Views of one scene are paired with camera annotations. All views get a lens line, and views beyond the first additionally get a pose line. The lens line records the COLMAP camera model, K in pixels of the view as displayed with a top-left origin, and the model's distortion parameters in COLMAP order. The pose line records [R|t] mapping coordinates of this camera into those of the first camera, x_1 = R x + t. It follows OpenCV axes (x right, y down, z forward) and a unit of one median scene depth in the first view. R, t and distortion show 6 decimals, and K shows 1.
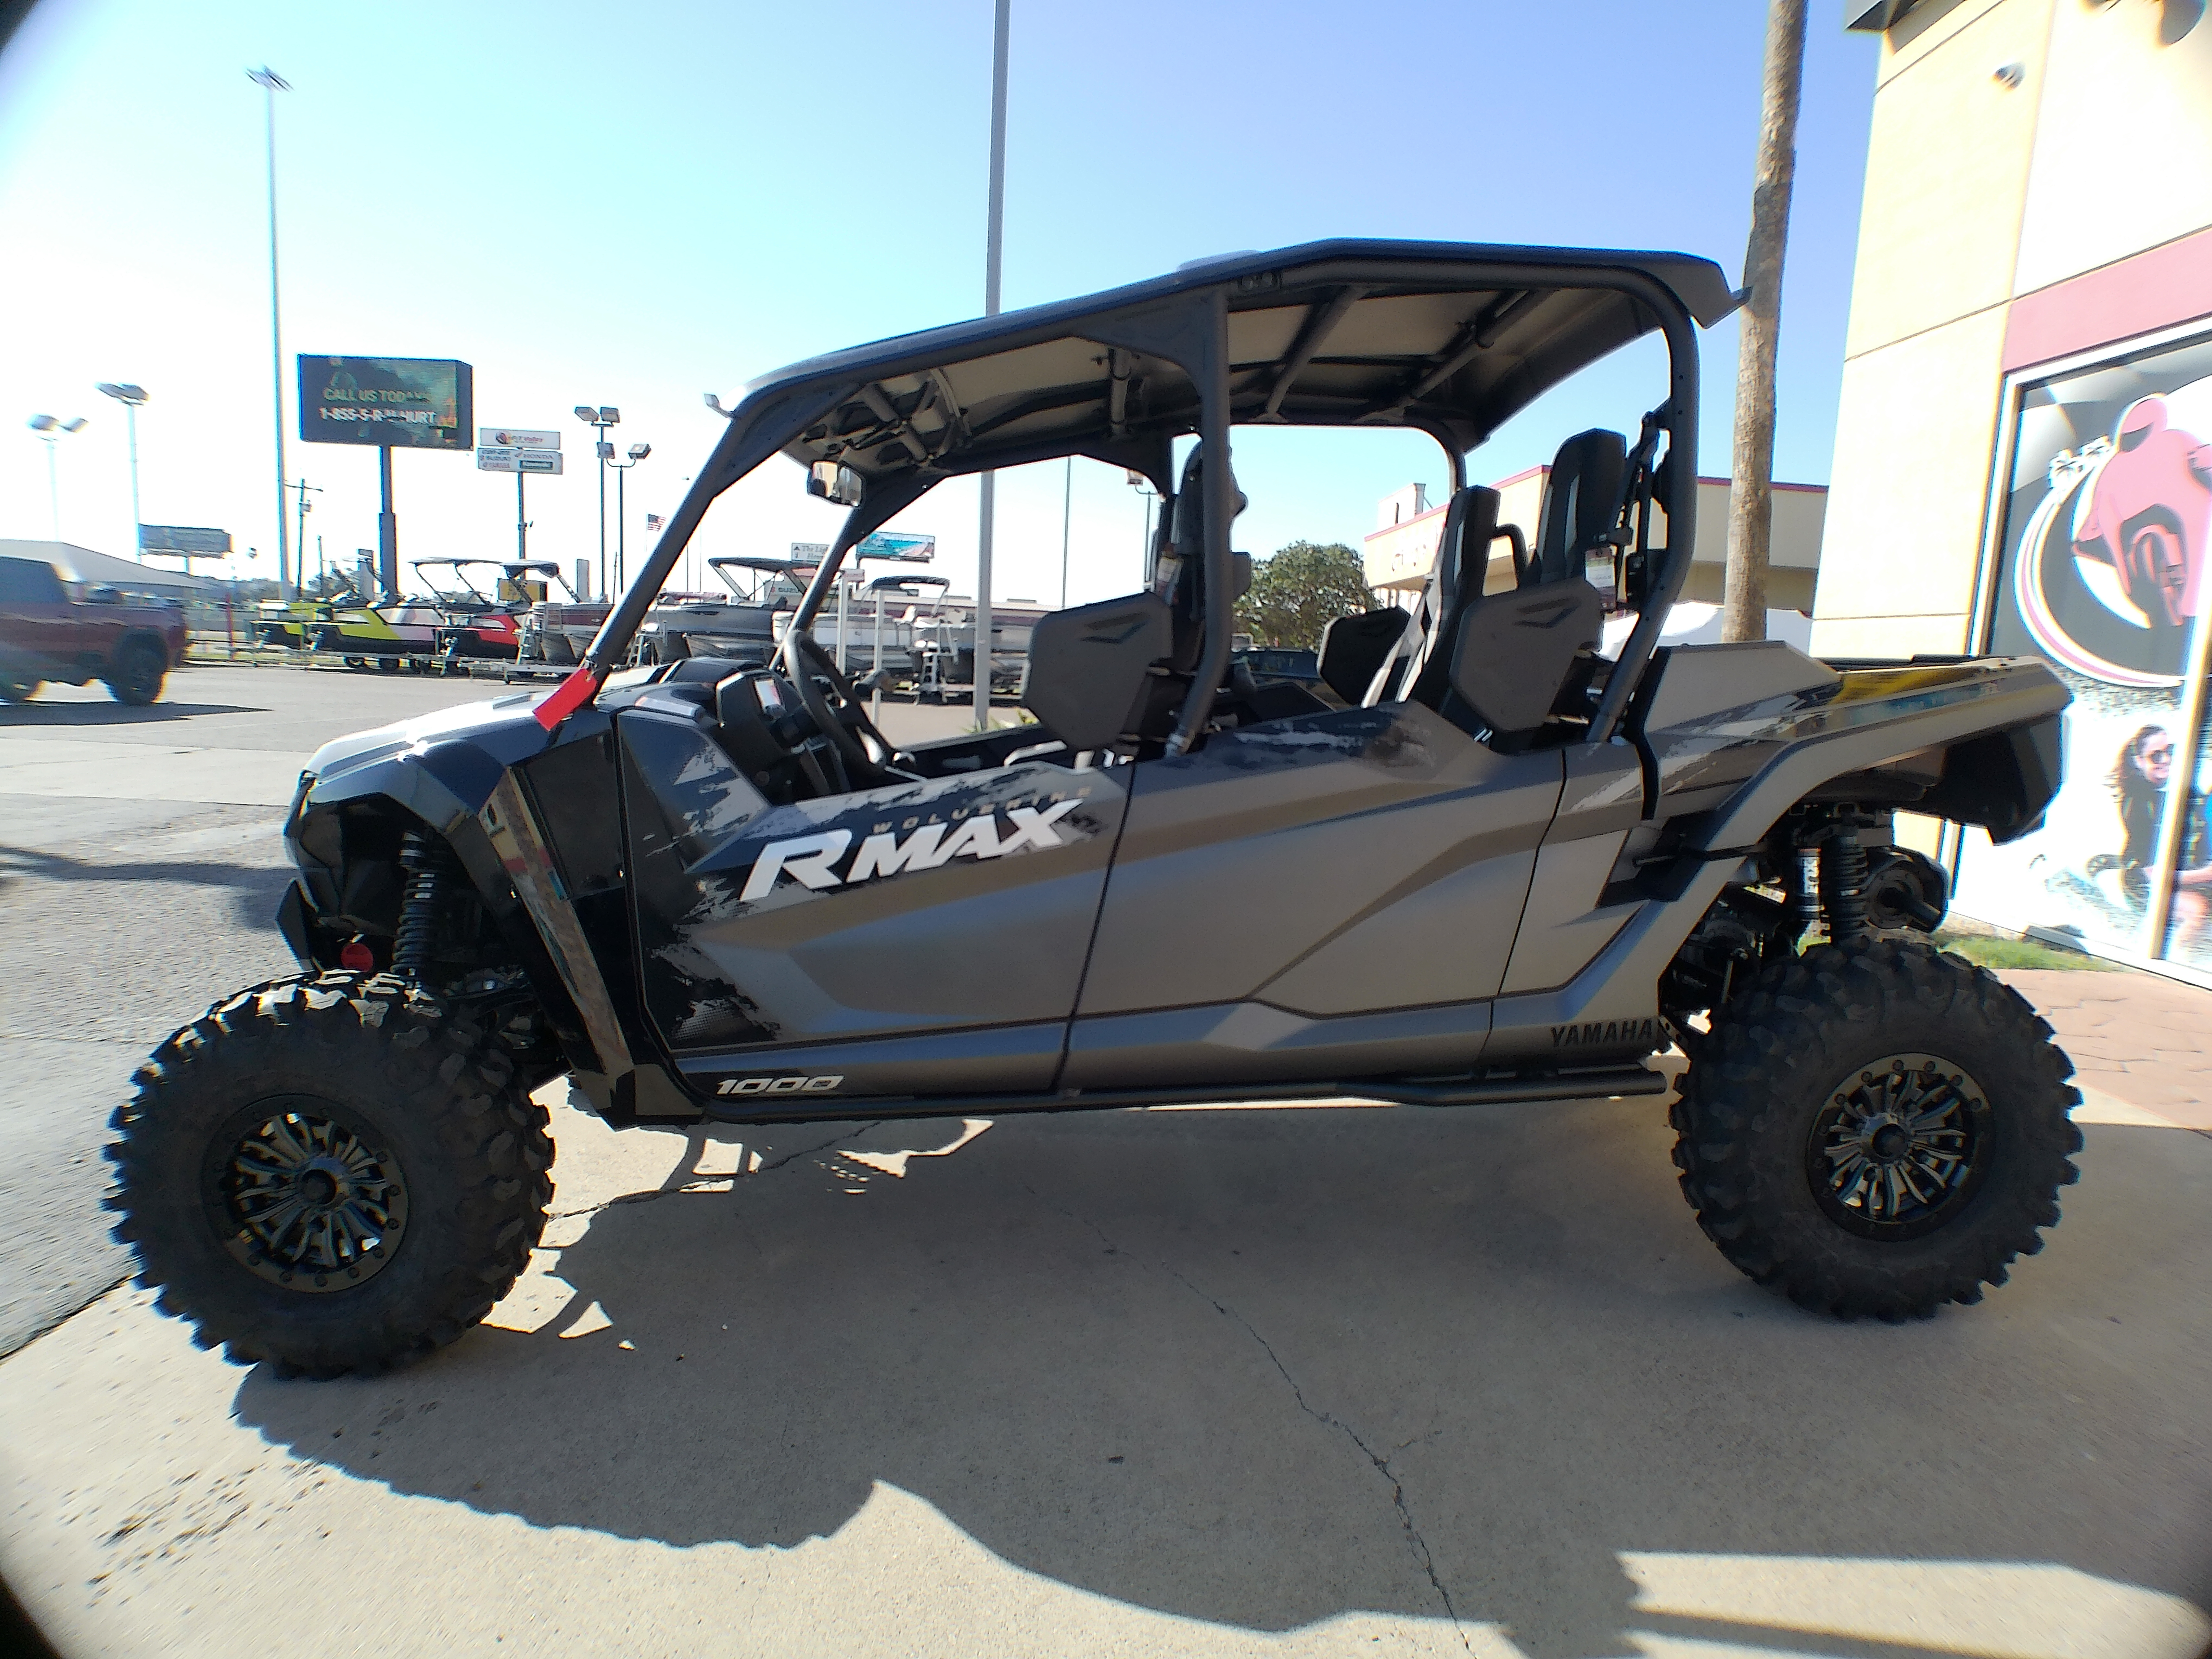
lens RADIAL K [[1190.1, 0, 1102.3], [0, 1190.1, 828.9], [0, 0, 1]] dist [-0.036563, 0.009015]
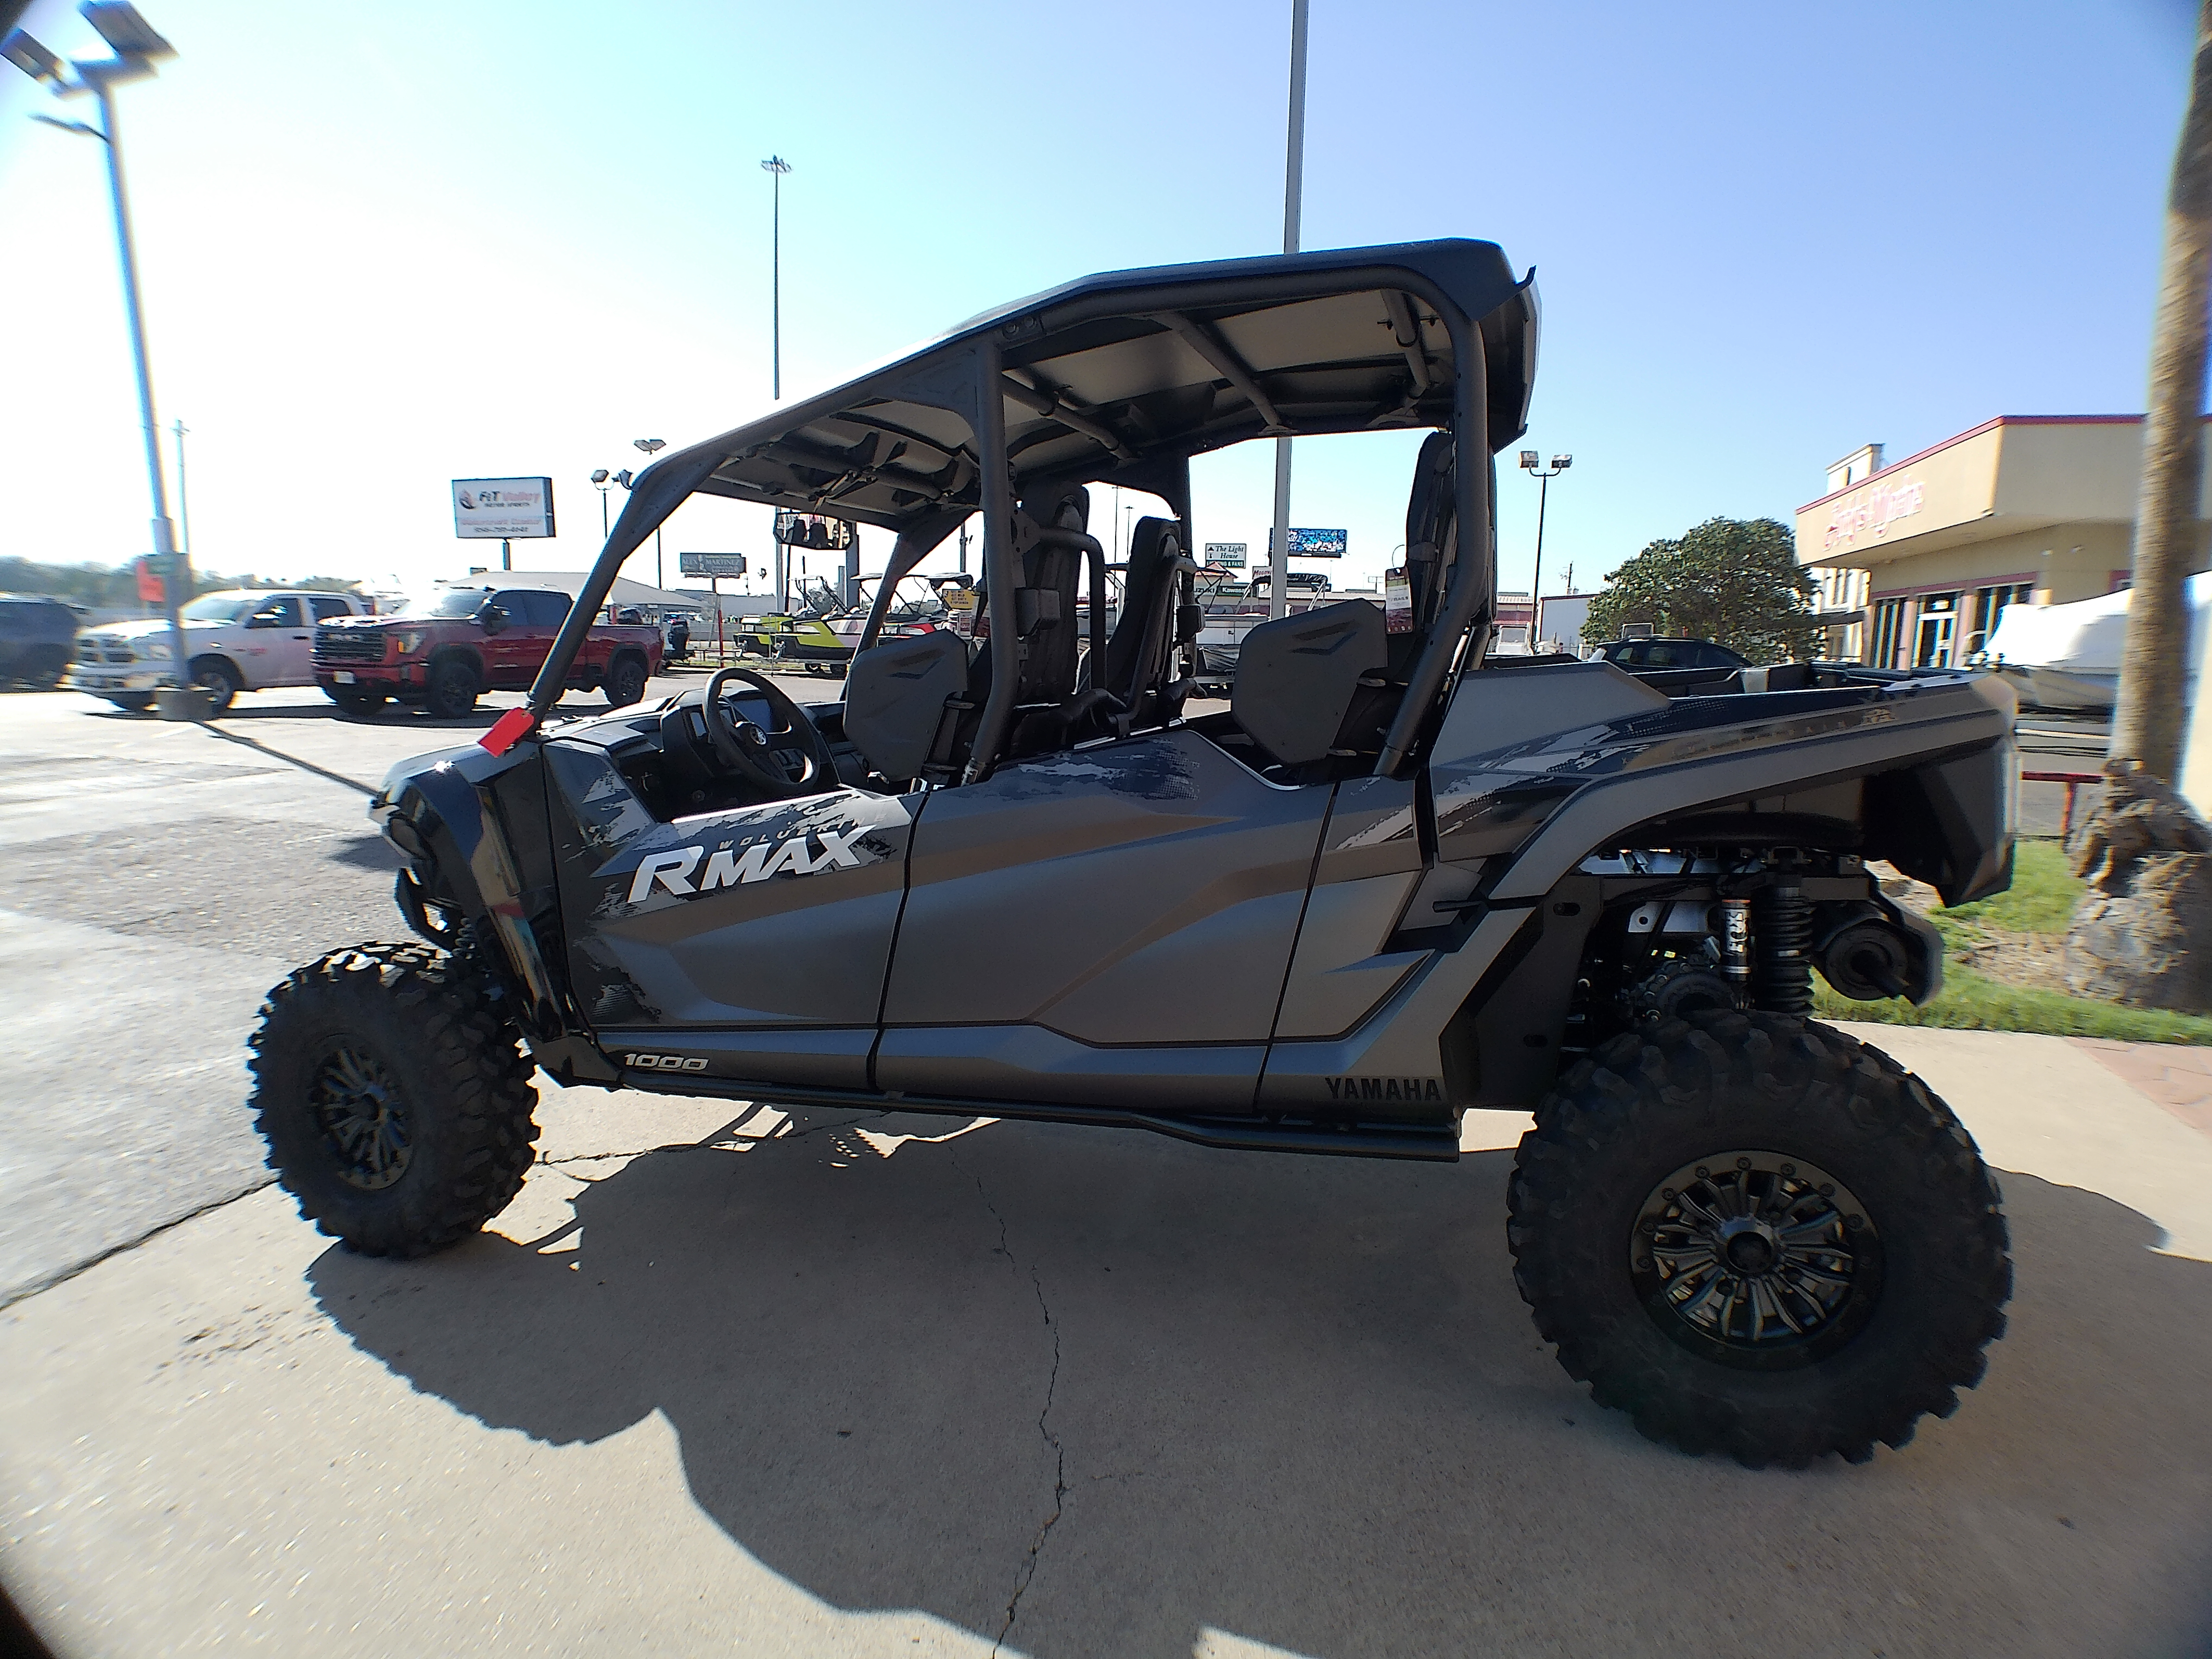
lens RADIAL K [[1190.1, 0, 1102.3], [0, 1190.1, 828.9], [0, 0, 1]] dist [-0.036563, 0.009015]
pose [[0.941749, 0.026910, -0.335239, 0.523732], [-0.025473, 0.999638, 0.008684, -0.034375], [0.335352, 0.000361, 0.942093, 0.048330]]
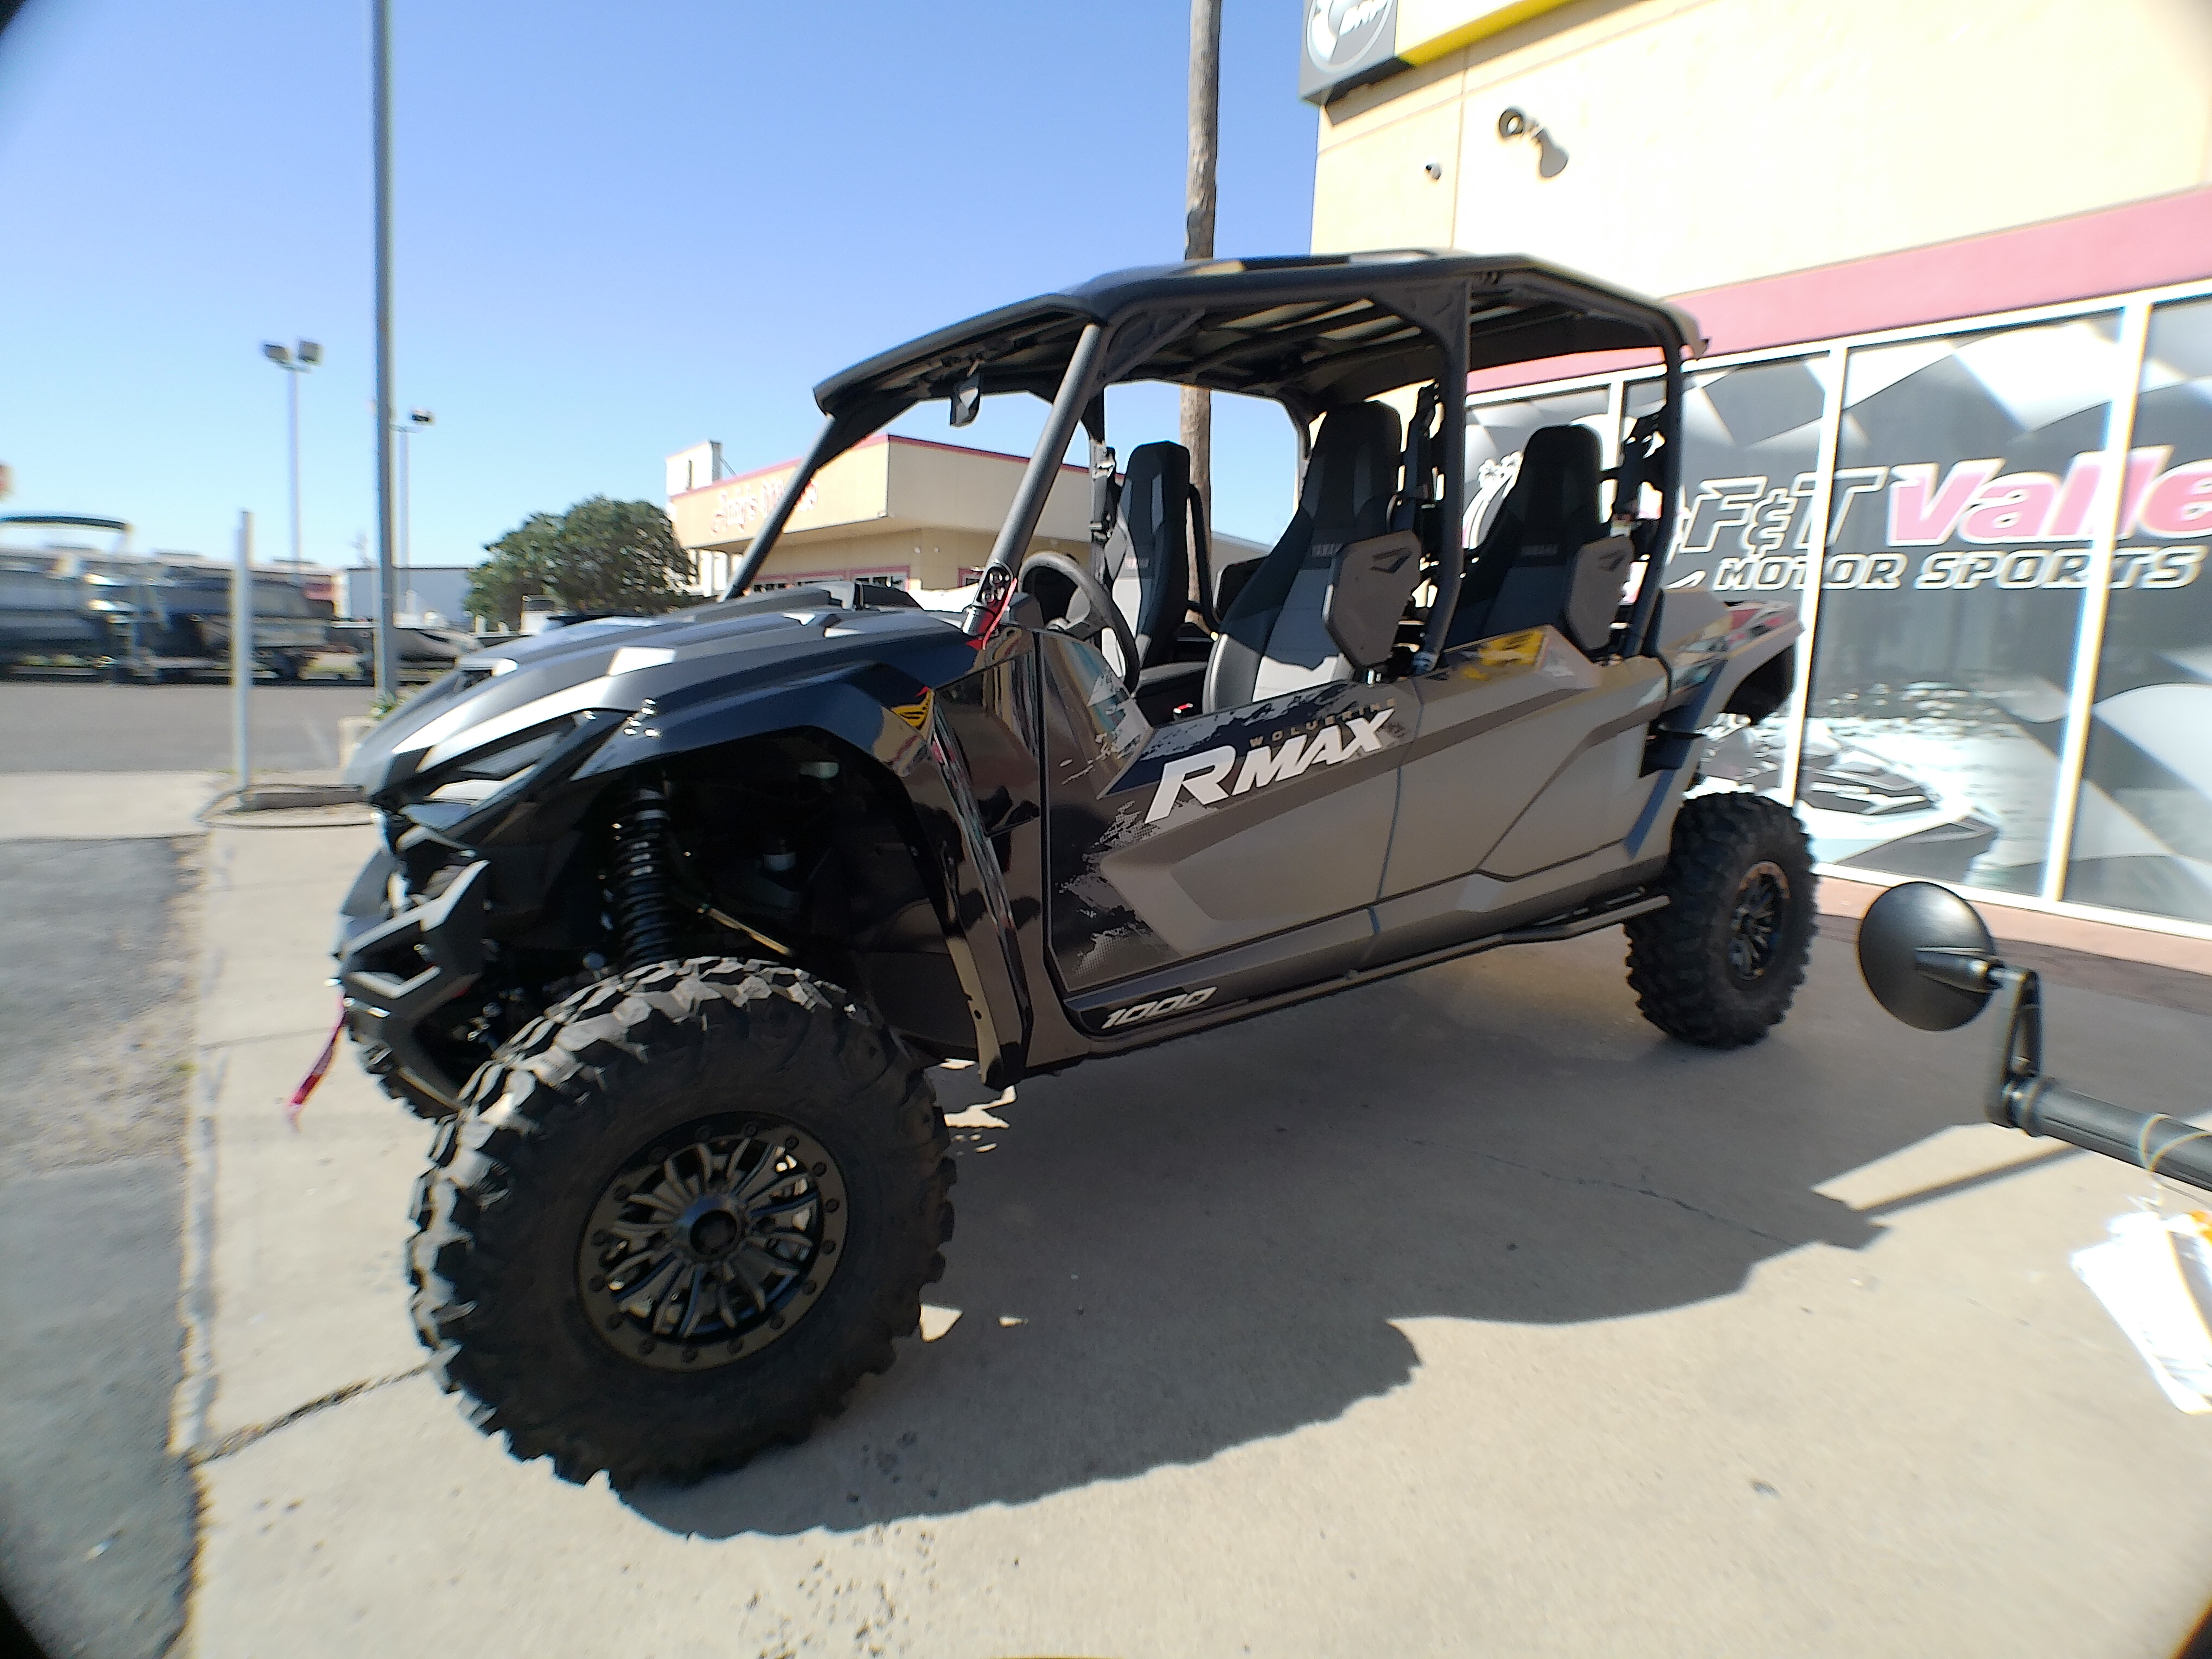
lens RADIAL K [[1237.3, 0, 1106.0], [0, 1237.3, 829.5], [0, 0, 1]] dist [-0.044162, 0.000930]
pose [[0.826579, -0.084980, 0.556369, -0.890279], [0.074039, 0.996363, 0.042187, 0.019942], [-0.557930, 0.006322, 0.829864, 0.162397]]
